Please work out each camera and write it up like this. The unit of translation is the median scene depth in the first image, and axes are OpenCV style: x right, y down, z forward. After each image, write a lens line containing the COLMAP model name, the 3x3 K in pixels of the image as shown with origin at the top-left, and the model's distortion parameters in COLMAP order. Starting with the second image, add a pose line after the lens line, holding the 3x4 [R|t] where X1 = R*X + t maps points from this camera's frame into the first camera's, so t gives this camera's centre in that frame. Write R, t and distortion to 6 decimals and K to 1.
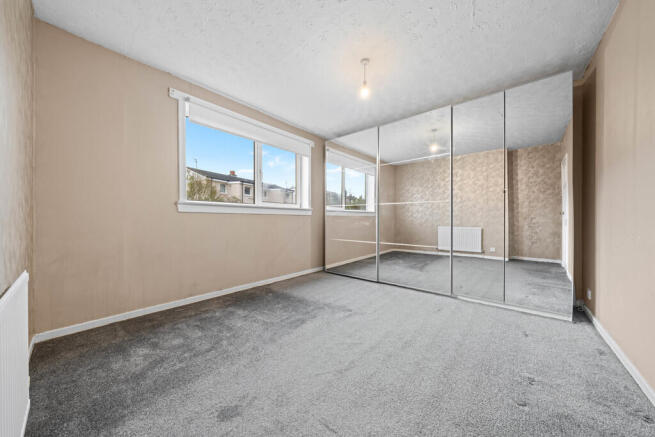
lens RADIAL K [[222.8, 0, 327.5], [0, 222.8, 218.5], [0, 0, 1]] dist [0.000117, 0.000012]
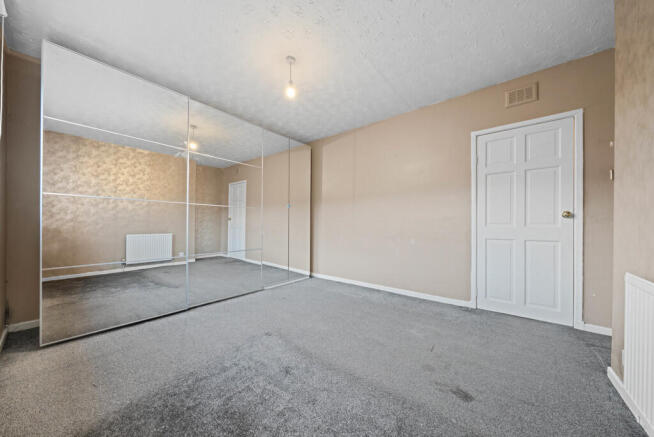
lens RADIAL K [[224.7, 0, 327.0], [0, 224.7, 218.5], [0, 0, 1]] dist [-0.000167, -0.000021]
pose [[-0.017289, 0.034096, 0.999269, -0.436833], [0.003216, 0.999415, -0.034046, 0.013985], [-0.999845, 0.002625, -0.017389, 0.475087]]
